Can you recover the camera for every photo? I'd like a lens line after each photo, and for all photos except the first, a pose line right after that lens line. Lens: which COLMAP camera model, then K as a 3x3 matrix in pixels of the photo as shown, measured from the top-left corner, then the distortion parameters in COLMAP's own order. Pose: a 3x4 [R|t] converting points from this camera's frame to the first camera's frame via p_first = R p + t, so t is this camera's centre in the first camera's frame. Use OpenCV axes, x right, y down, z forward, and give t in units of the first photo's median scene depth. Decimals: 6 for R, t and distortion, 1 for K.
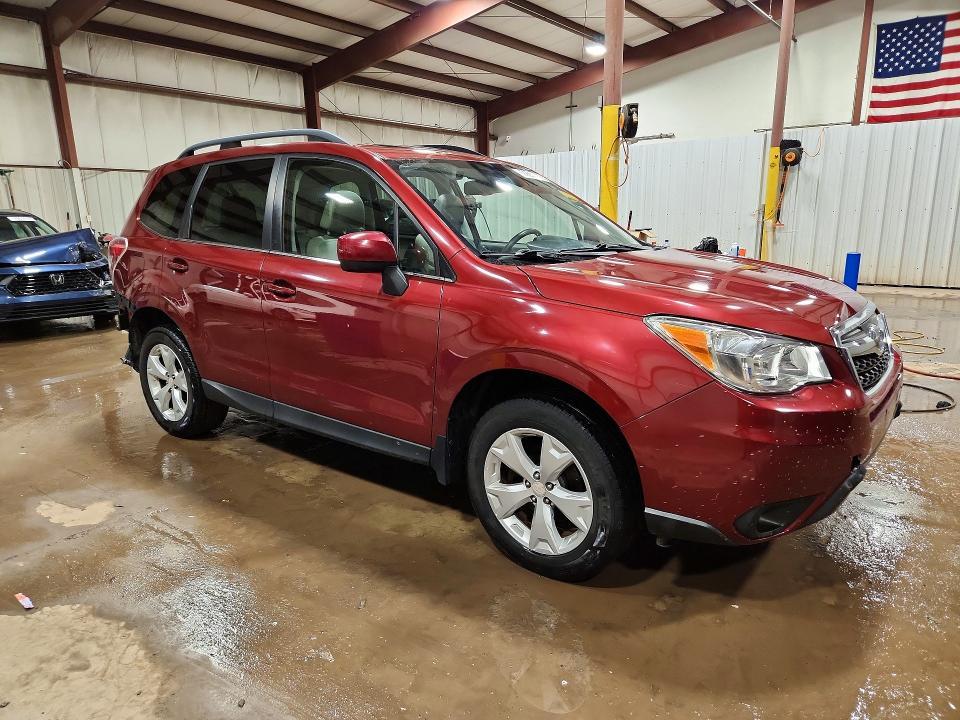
lens RADIAL K [[654.1, 0, 480.0], [0, 654.1, 360.0], [0, 0, 1]] dist [0.007904, -0.000802]
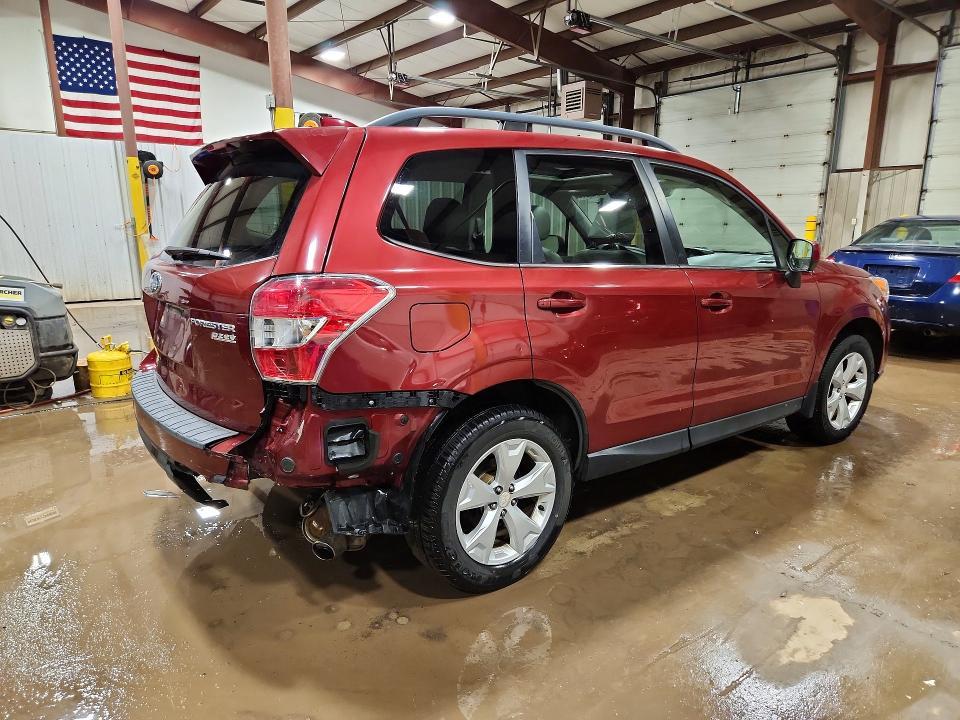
lens RADIAL K [[669.4, 0, 480.0], [0, 669.4, 360.0], [0, 0, 1]] dist [0.006320, 0.000606]
pose [[0.243119, -0.183531, 0.952475, -0.399339], [0.210250, 0.968564, 0.132965, -0.067764], [-0.946936, 0.167931, 0.274064, 0.319261]]
